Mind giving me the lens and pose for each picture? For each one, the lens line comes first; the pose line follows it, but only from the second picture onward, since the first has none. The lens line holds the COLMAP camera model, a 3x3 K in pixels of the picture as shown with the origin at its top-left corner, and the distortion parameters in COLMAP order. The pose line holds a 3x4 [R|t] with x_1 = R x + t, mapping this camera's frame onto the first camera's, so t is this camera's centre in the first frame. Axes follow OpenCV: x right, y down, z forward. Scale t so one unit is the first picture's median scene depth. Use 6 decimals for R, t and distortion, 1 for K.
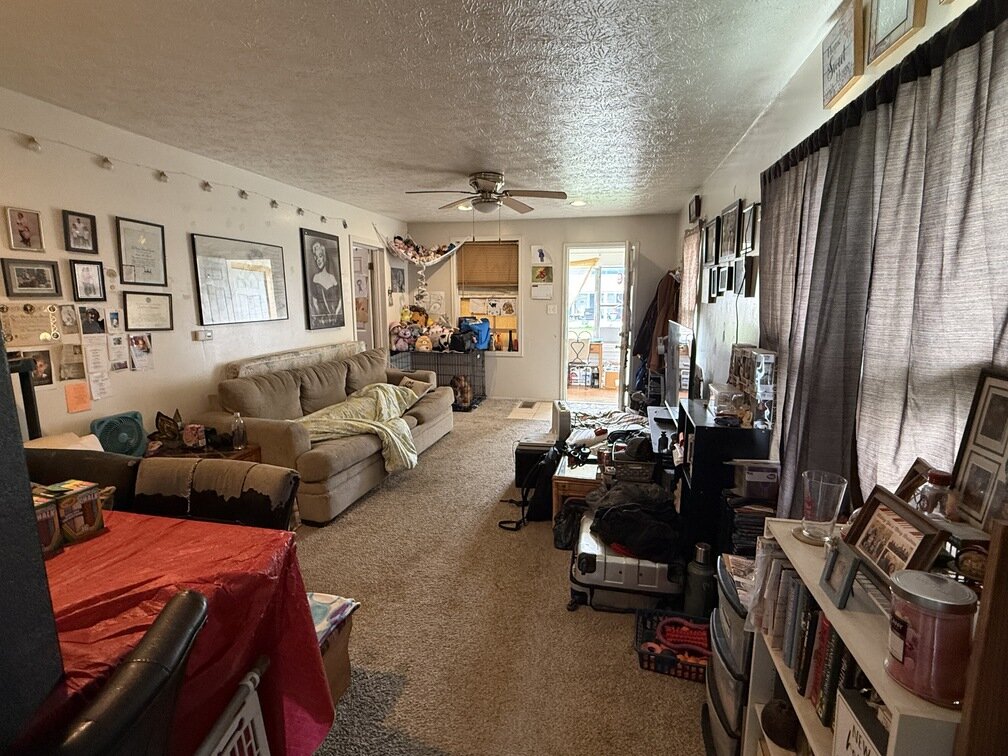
lens RADIAL K [[495.1, 0, 504.0], [0, 495.1, 378.0], [0, 0, 1]] dist [-0.000644, -0.000258]
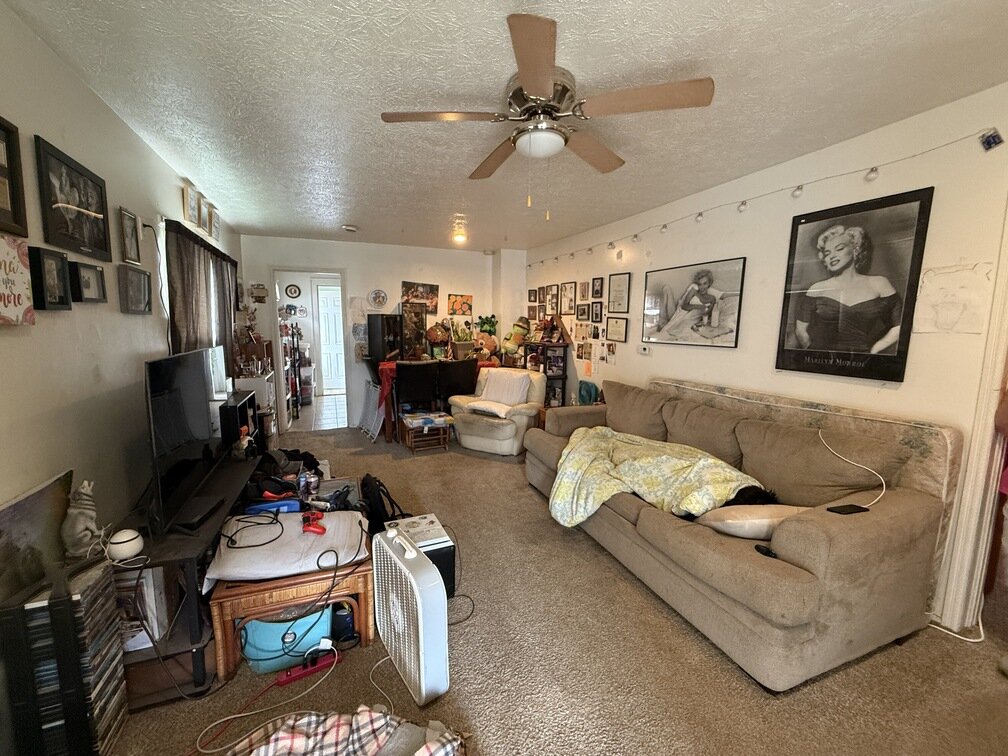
lens RADIAL K [[401.3, 0, 501.0], [0, 401.3, 378.5], [0, 0, 1]] dist [0.000126, 0.000242]
pose [[-0.813064, 0.072679, -0.577620, 0.372473], [-0.104007, 0.958081, 0.266952, -0.305430], [0.572809, 0.277126, -0.771422, 1.932064]]
